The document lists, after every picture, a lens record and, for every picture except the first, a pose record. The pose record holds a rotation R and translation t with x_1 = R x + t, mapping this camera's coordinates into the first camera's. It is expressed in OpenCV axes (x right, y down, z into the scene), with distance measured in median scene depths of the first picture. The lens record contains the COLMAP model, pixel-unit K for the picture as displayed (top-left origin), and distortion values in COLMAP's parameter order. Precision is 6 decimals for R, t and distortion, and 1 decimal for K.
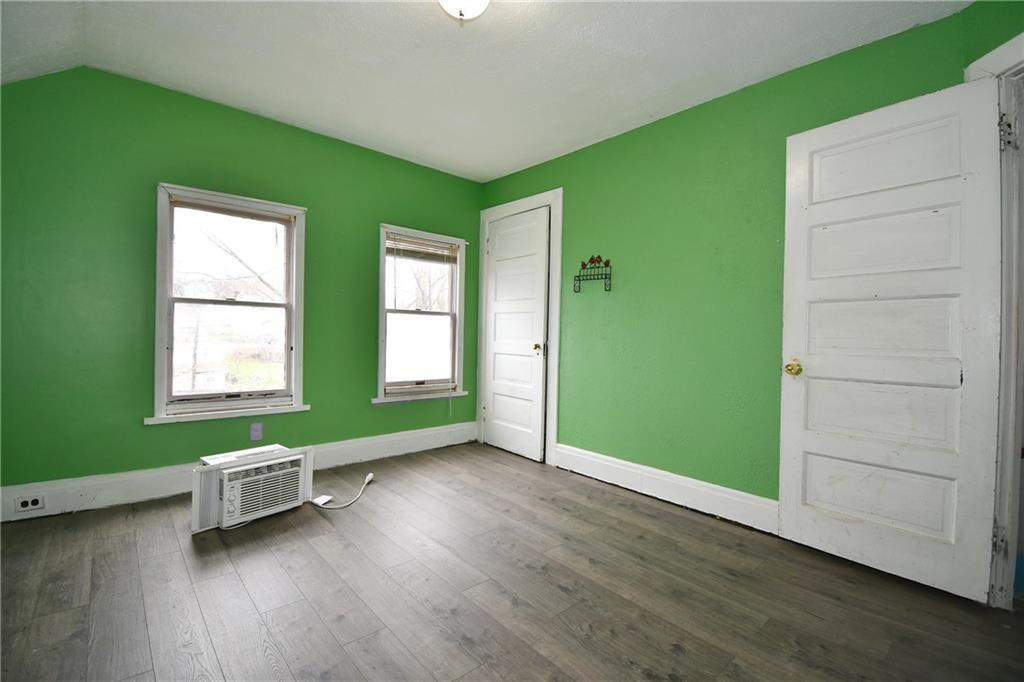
lens RADIAL K [[453.0, 0, 513.5], [0, 453.0, 337.5], [0, 0, 1]] dist [0.012953, -0.017596]
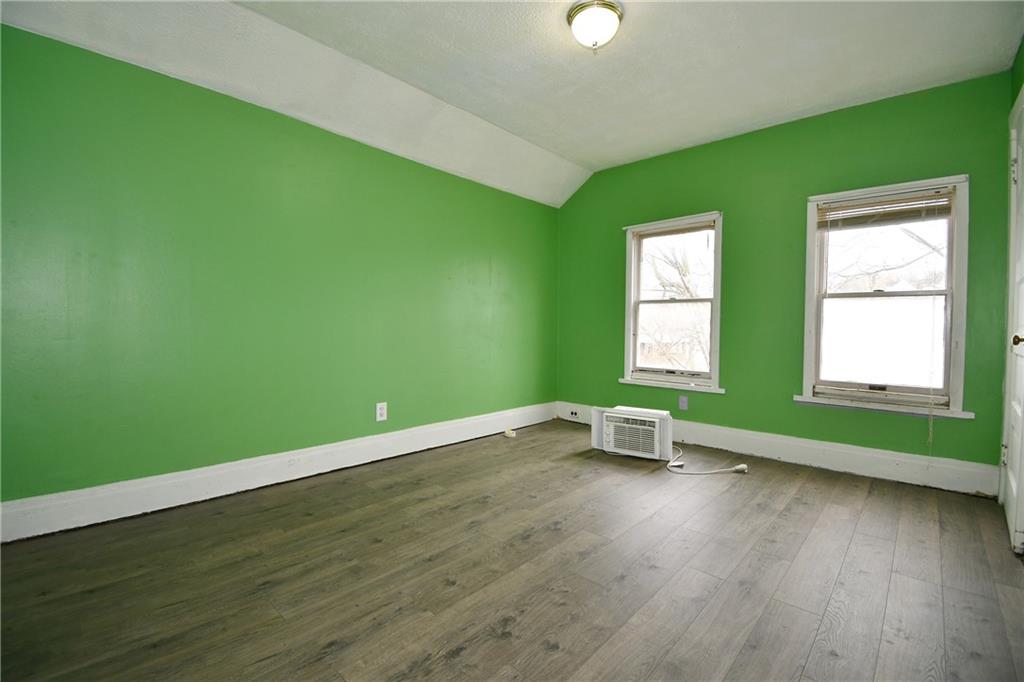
lens RADIAL K [[453.0, 0, 510.7], [0, 453.0, 338.6], [0, 0, 1]] dist [0.012953, -0.017596]
pose [[0.086268, 0.005539, -0.996257, 0.598887], [-0.019790, 0.999797, 0.003845, 0.033322], [0.996075, 0.019384, 0.086360, 0.395947]]
